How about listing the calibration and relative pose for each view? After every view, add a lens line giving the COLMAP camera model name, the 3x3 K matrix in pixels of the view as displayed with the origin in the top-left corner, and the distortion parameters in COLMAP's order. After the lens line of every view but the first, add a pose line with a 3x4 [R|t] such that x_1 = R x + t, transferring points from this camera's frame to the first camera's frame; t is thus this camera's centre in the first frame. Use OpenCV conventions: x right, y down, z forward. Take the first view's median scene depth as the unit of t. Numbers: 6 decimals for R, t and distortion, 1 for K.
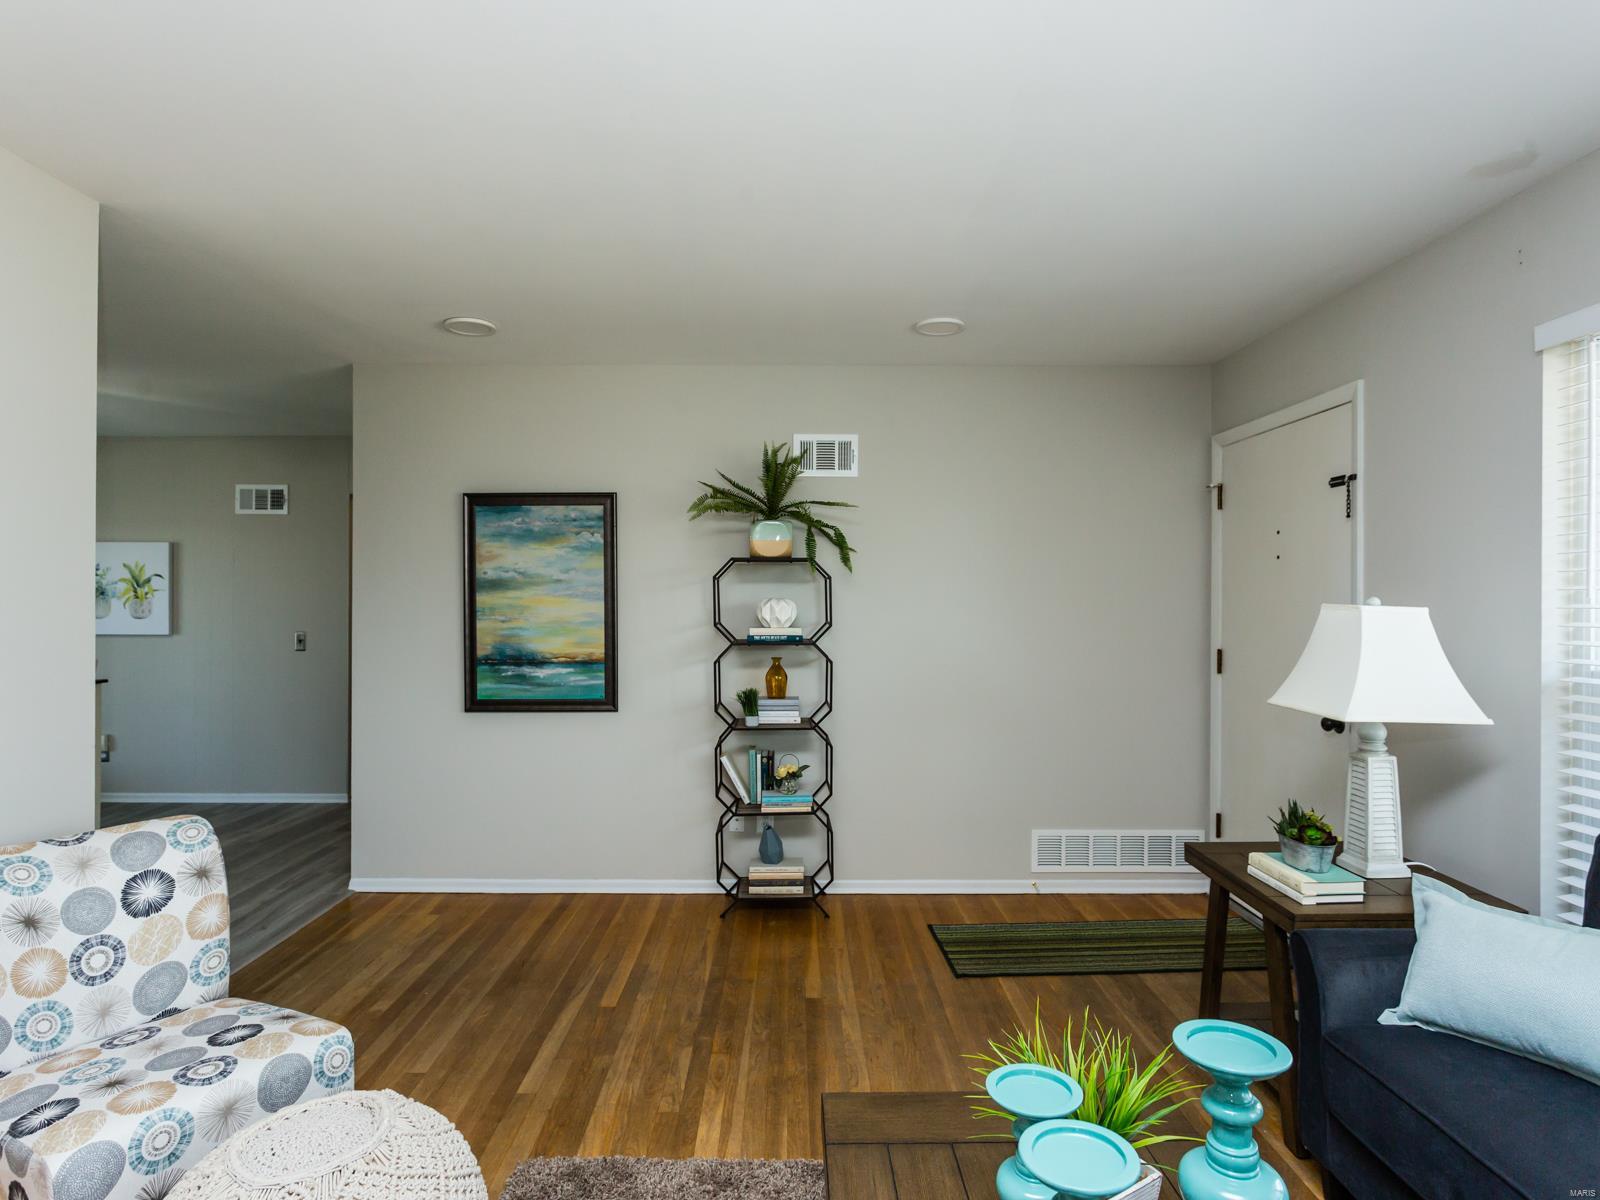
lens RADIAL K [[879.9, 0, 800.1], [0, 879.9, 601.4], [0, 0, 1]] dist [-0.010928, 0.004346]
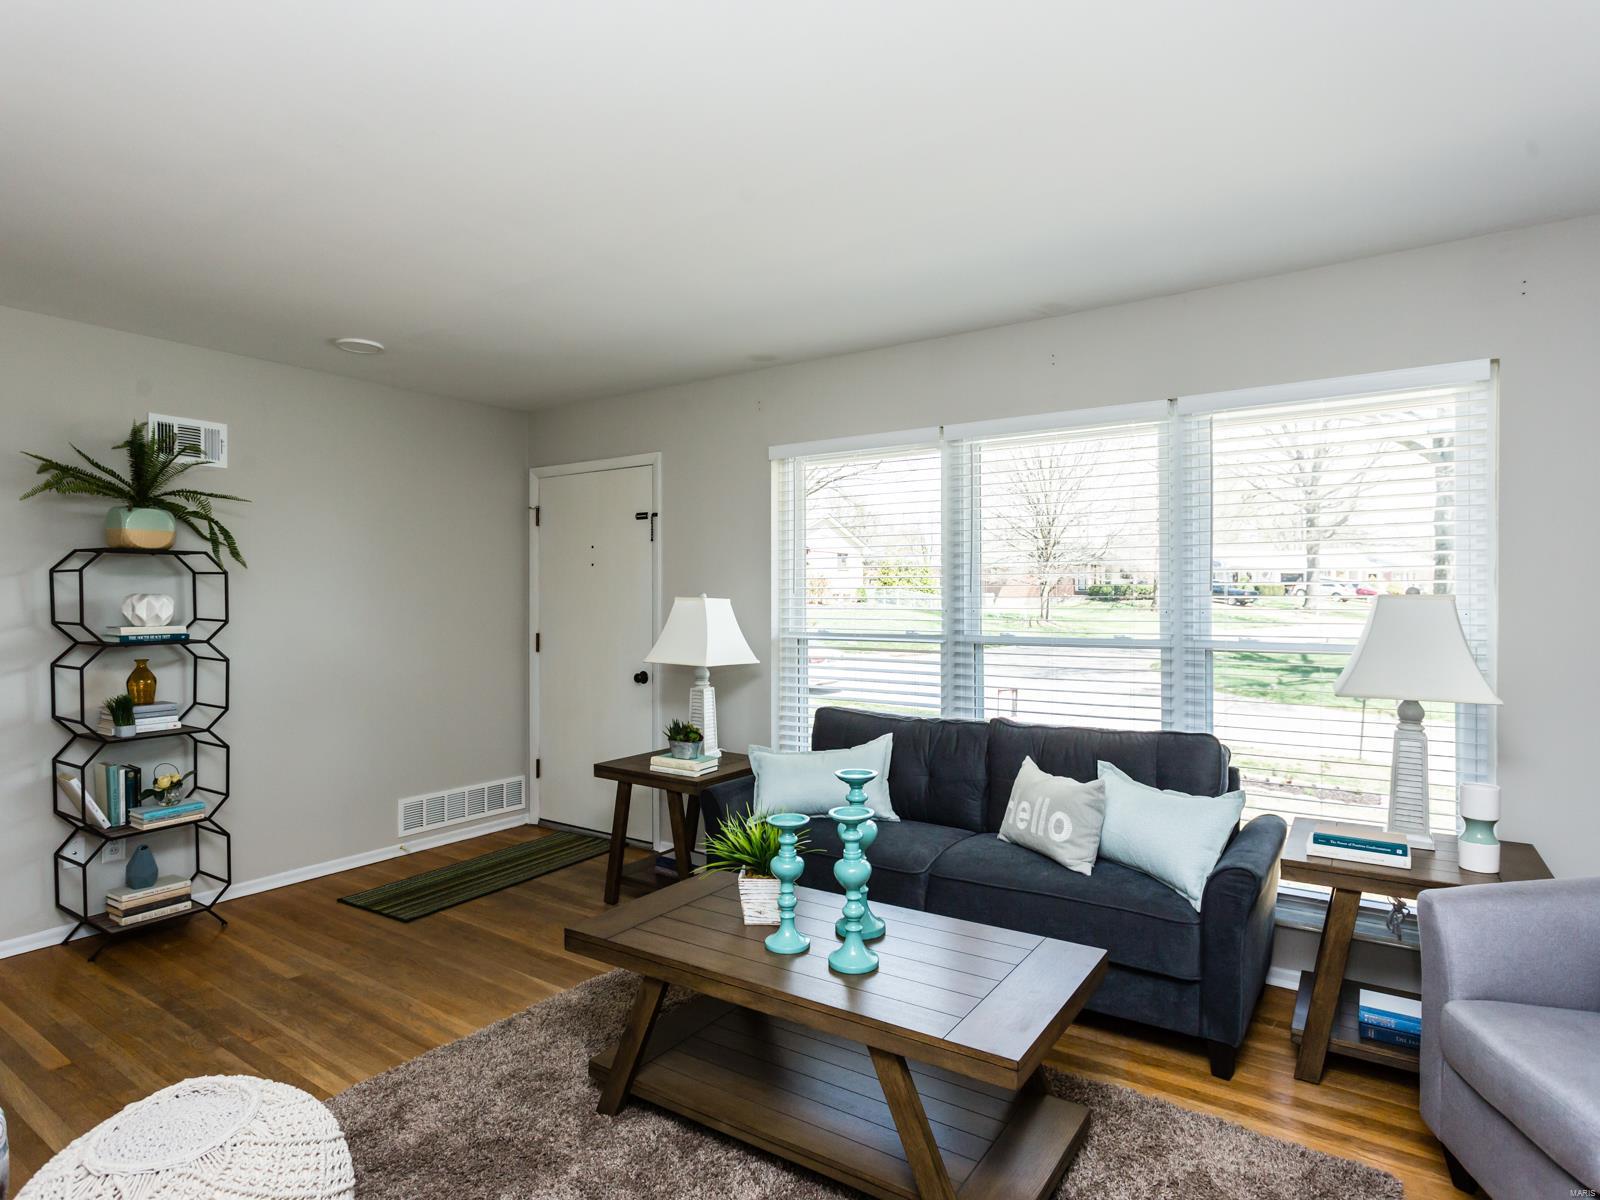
lens RADIAL K [[879.9, 0, 798.3], [0, 879.9, 584.5], [0, 0, 1]] dist [-0.010928, 0.004346]
pose [[0.576009, 0.008355, 0.817401, -0.387072], [0.003668, 0.999911, -0.012806, 0.000879], [-0.817435, 0.010374, 0.575927, -0.072179]]
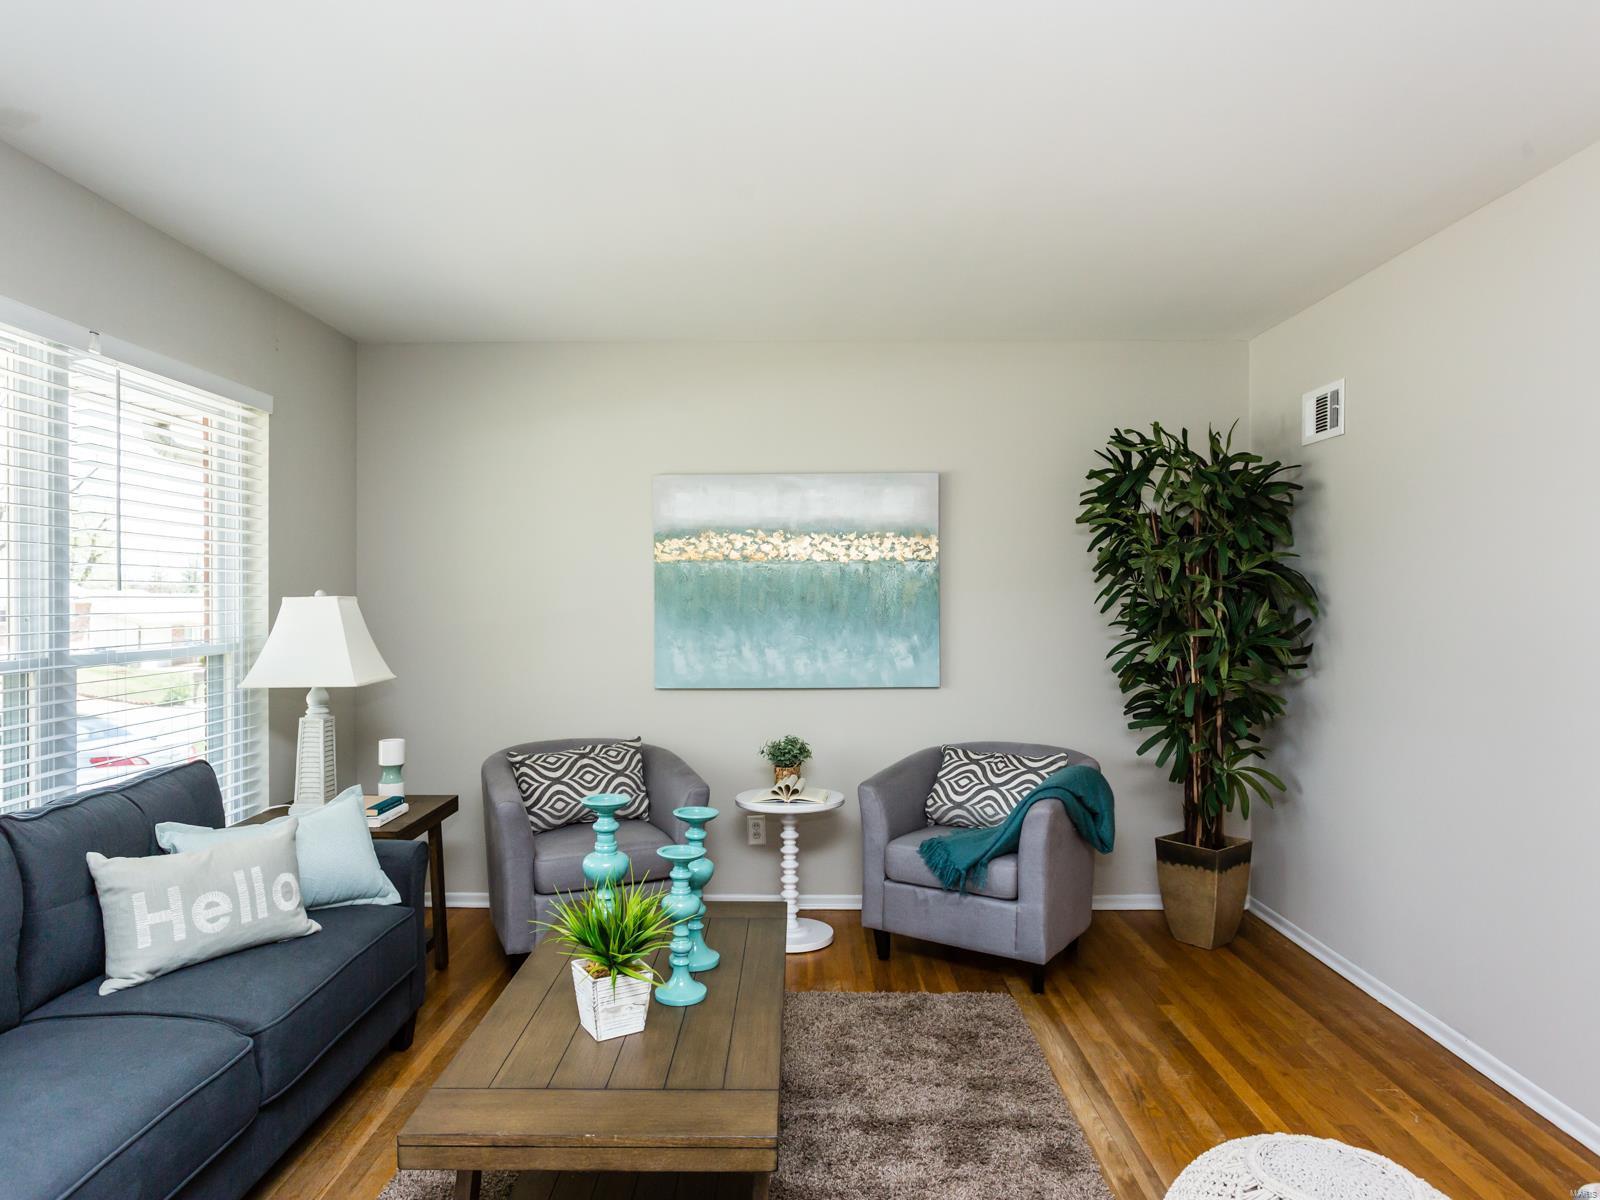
lens RADIAL K [[1012.9, 0, 810.6], [0, 1012.9, 609.4], [0, 0, 1]] dist [-0.015309, 0.004443]
pose [[-0.999574, -0.007368, 0.028228, -0.018151], [-0.007055, 0.999912, 0.011191, -0.000122], [-0.028308, 0.010987, -0.999539, 0.824251]]
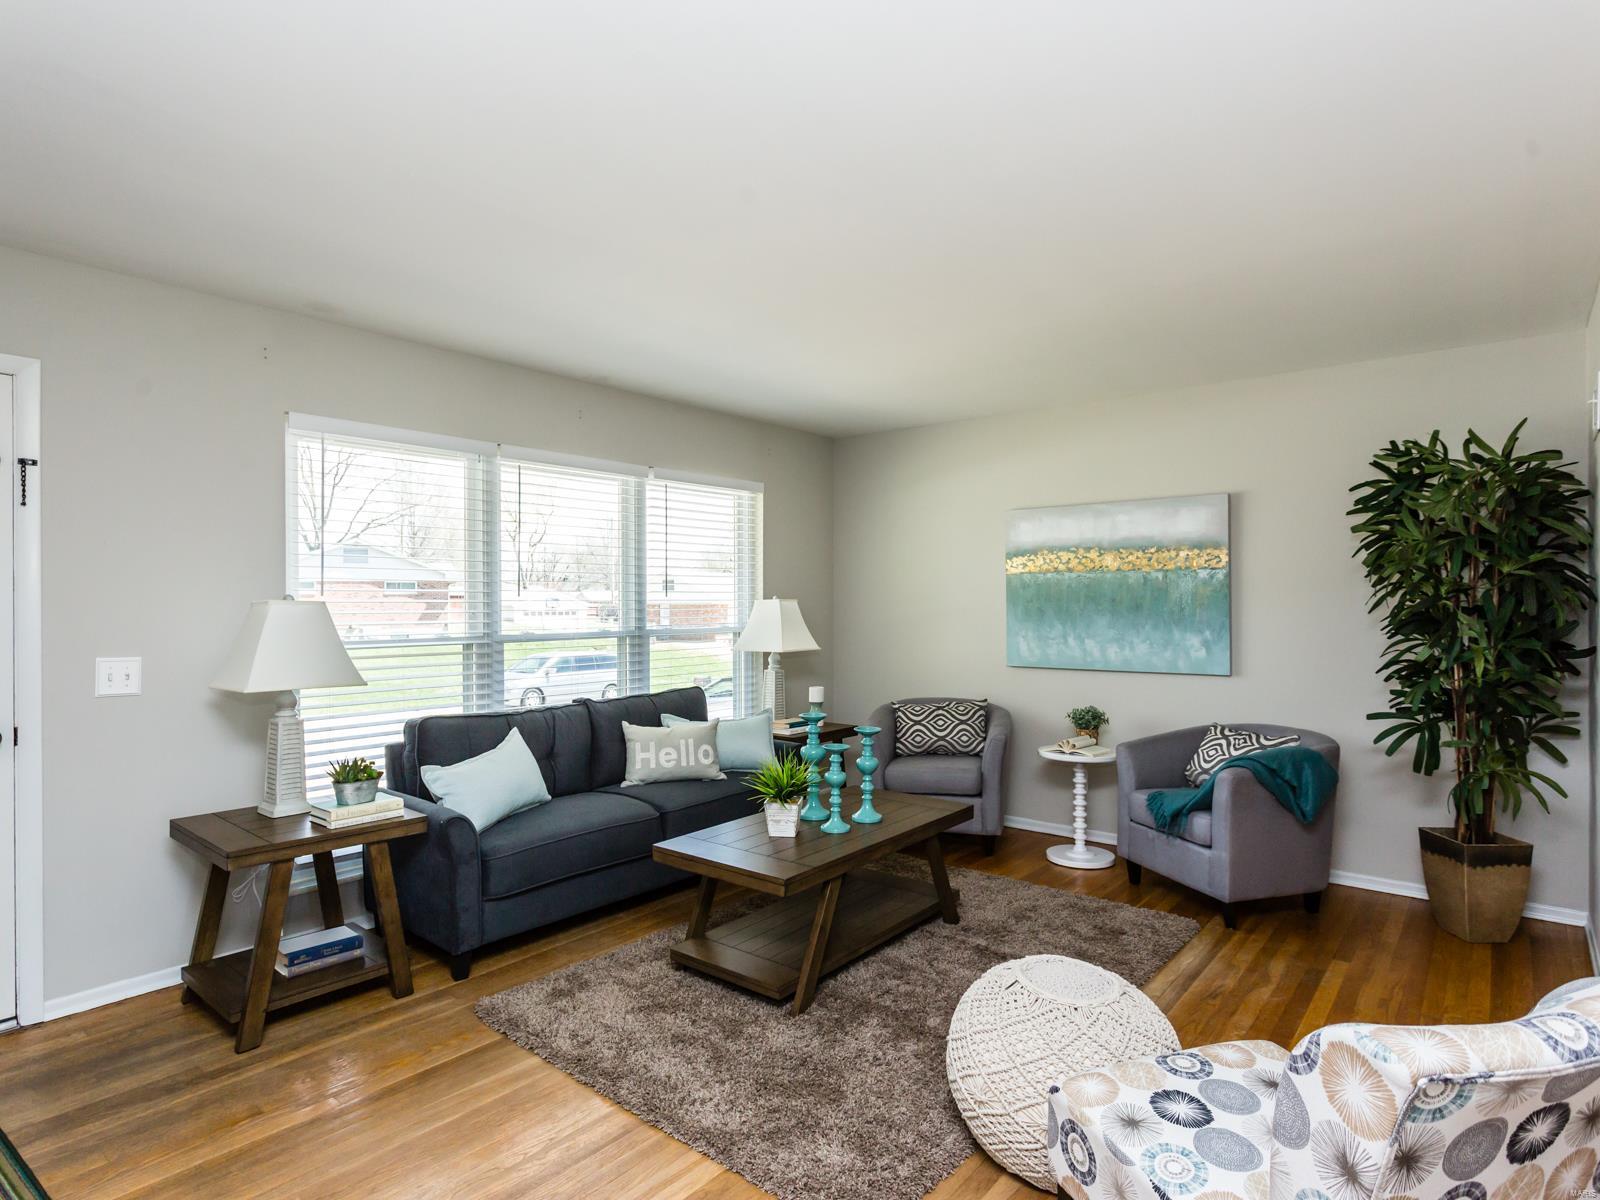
lens RADIAL K [[879.9, 0, 801.1], [0, 879.9, 604.8], [0, 0, 1]] dist [-0.010928, 0.004346]
pose [[-0.762416, -0.009492, 0.647017, -0.461107], [-0.003859, 0.999941, 0.010122, -0.004305], [-0.647075, 0.005221, -0.762408, 0.938541]]
